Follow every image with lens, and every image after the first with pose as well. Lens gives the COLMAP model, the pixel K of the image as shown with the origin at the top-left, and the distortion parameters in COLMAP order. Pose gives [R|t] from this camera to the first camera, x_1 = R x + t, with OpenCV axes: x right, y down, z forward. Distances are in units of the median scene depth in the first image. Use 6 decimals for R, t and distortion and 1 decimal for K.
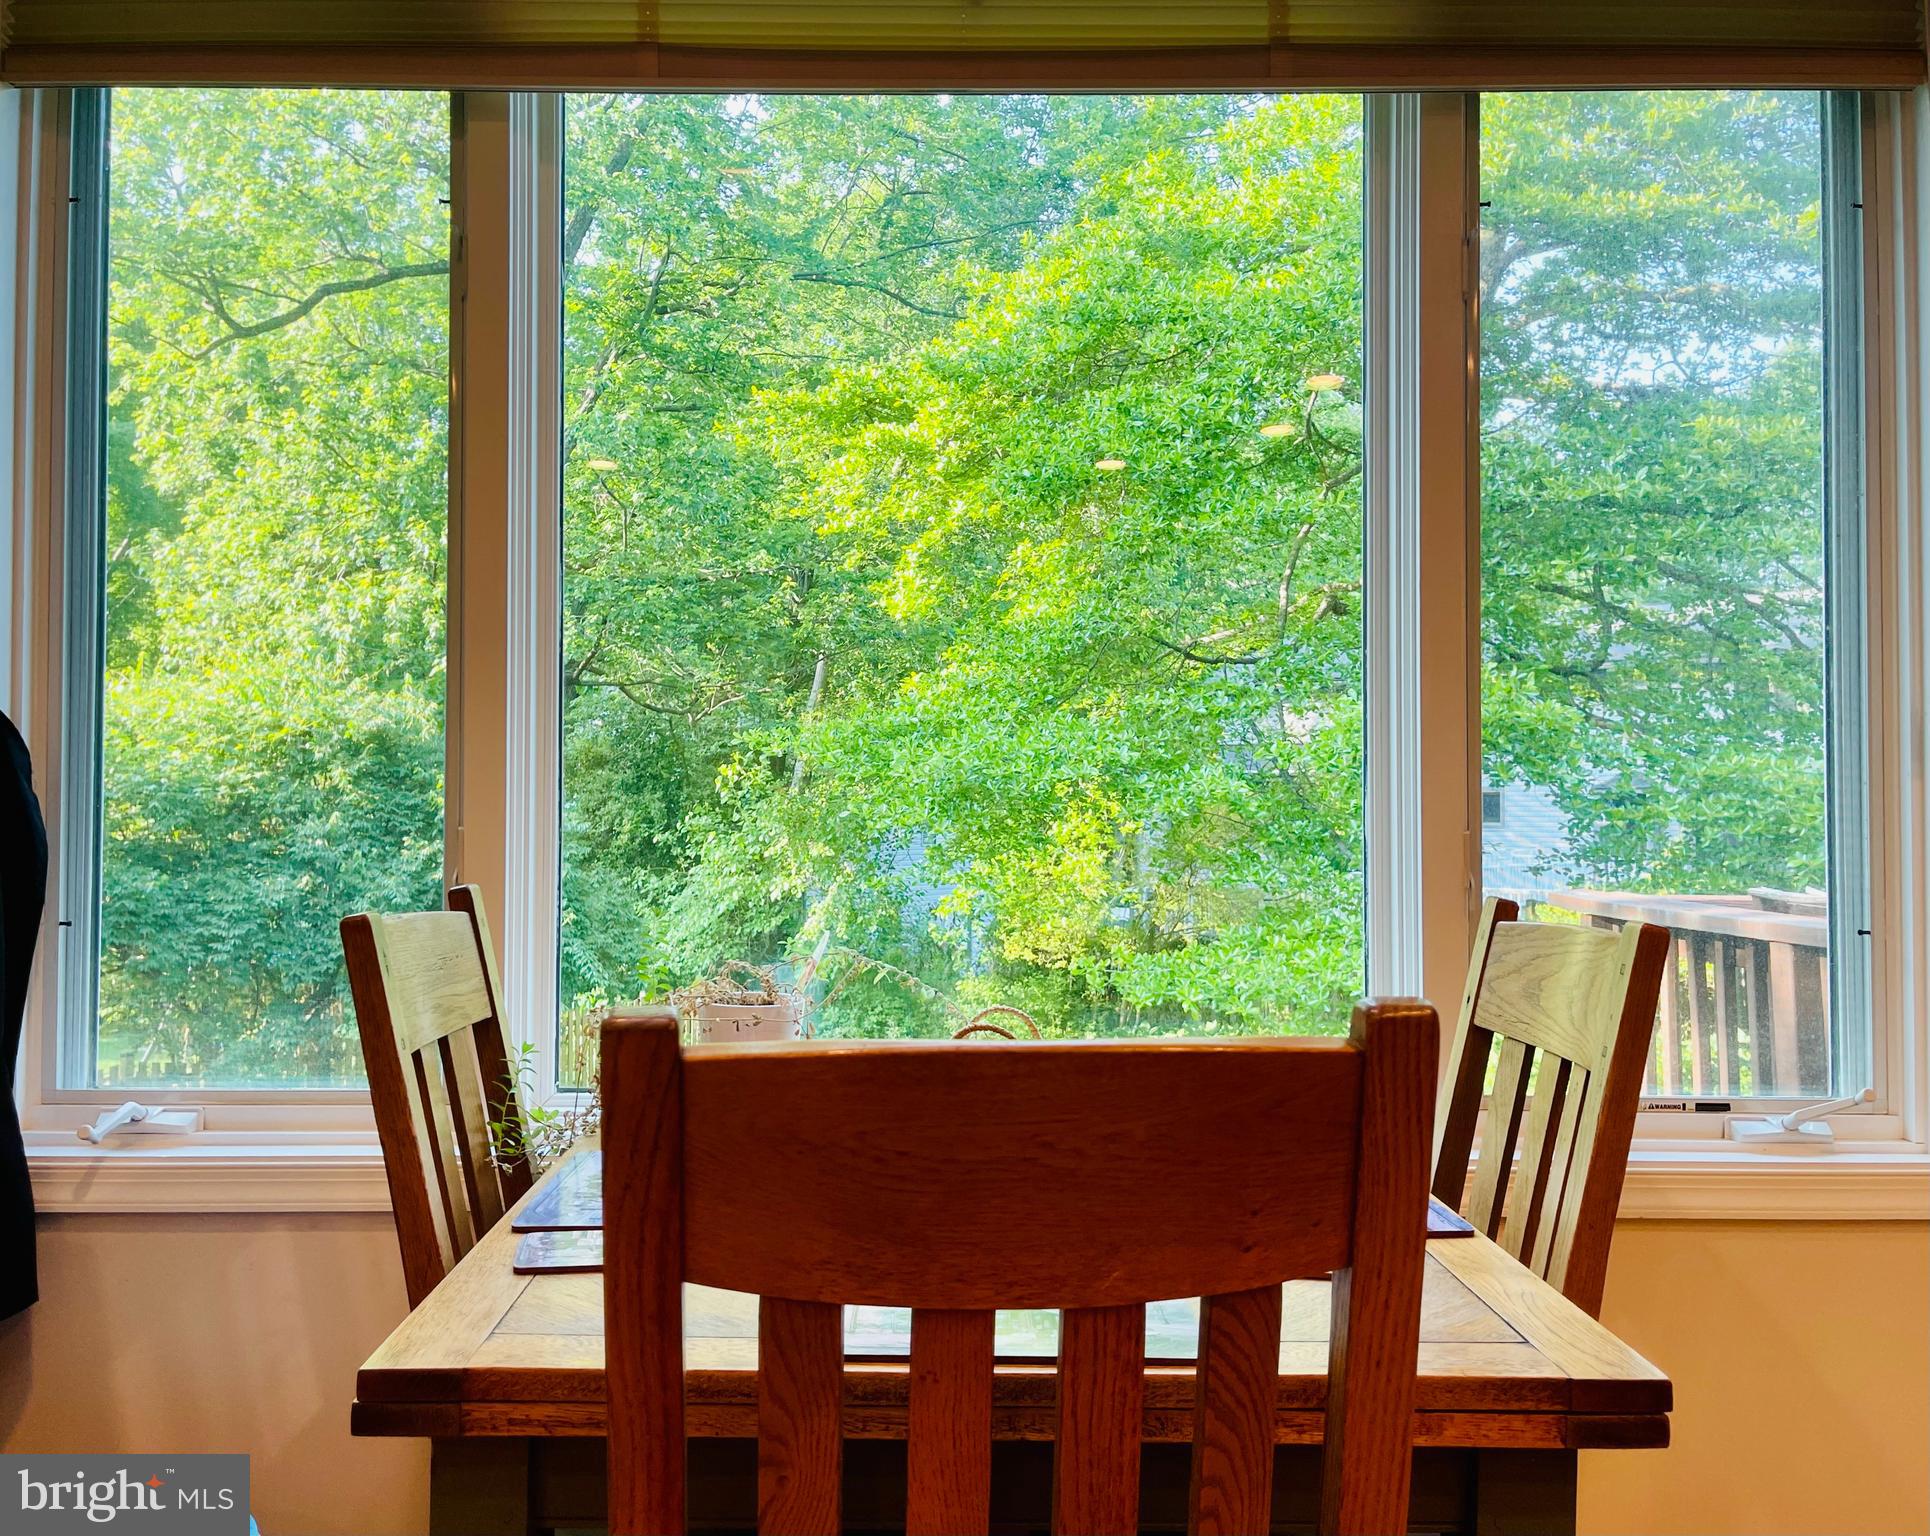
lens RADIAL K [[1503.1, 0, 965.0], [0, 1503.1, 768.0], [0, 0, 1]] dist [0.003784, 0.001804]
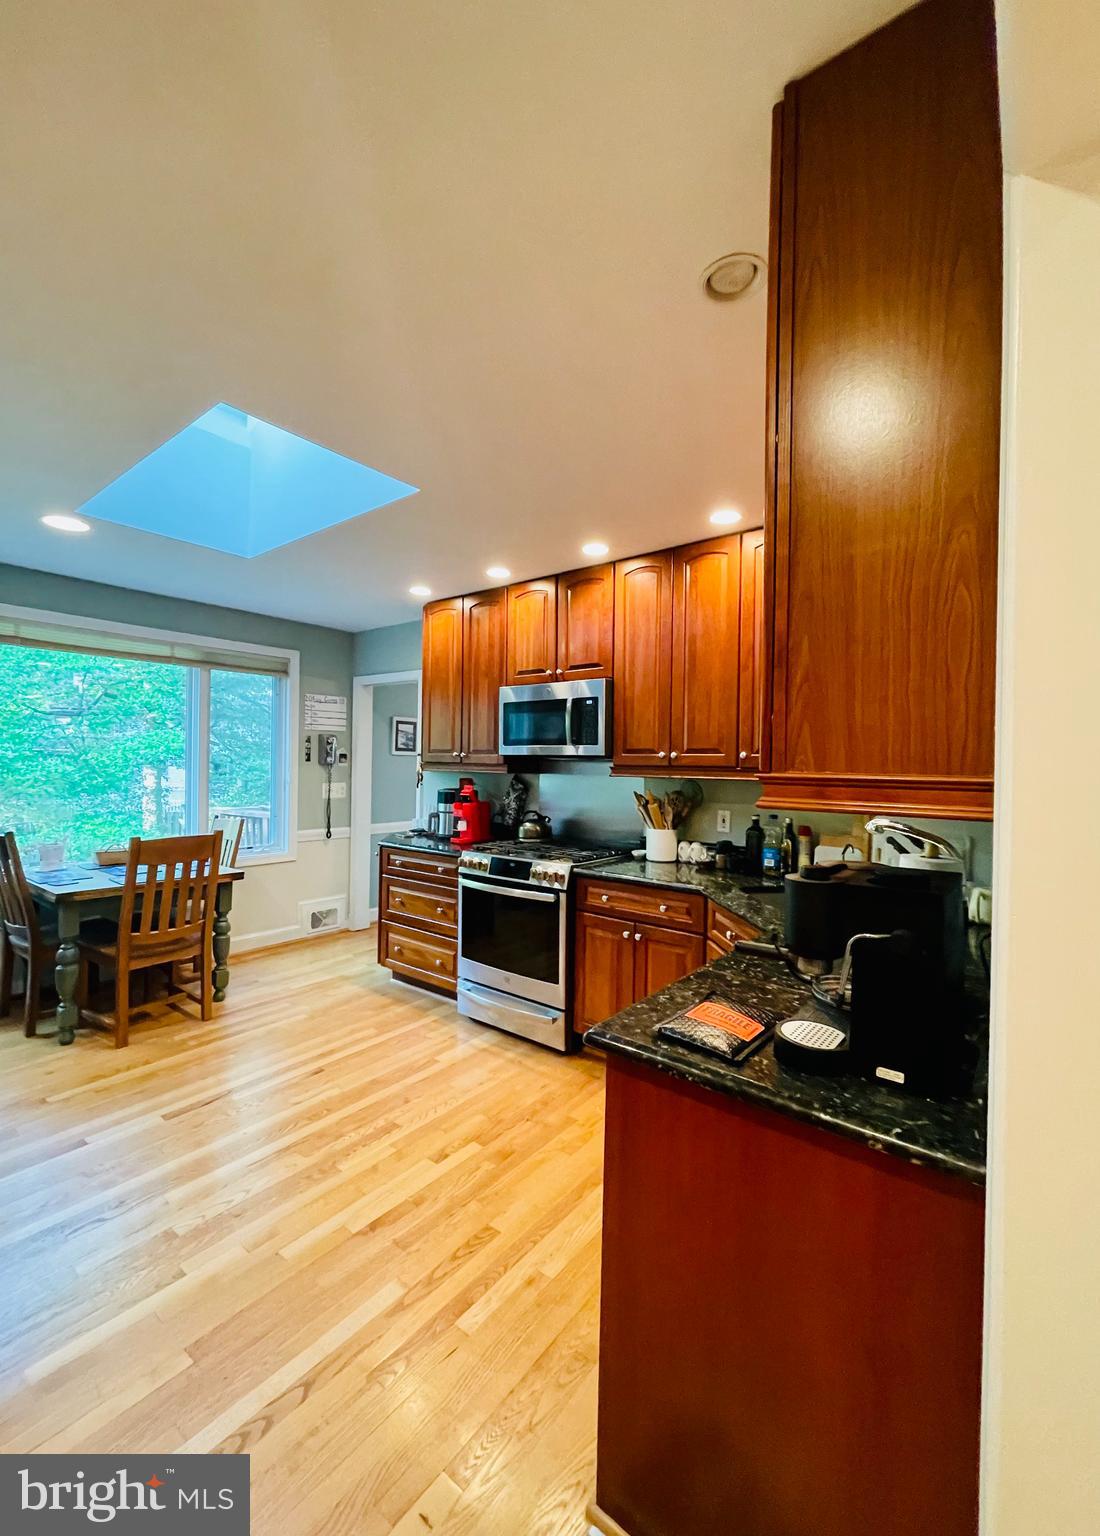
lens RADIAL K [[627.1, 0, 550.0], [0, 627.1, 768.0], [0, 0, 1]] dist [-0.000032, 0.000007]
pose [[0.617322, -0.001744, 0.786709, -0.525862], [-0.030618, 0.999187, 0.026240, -0.141590], [-0.786115, -0.040286, 0.616766, -1.062697]]
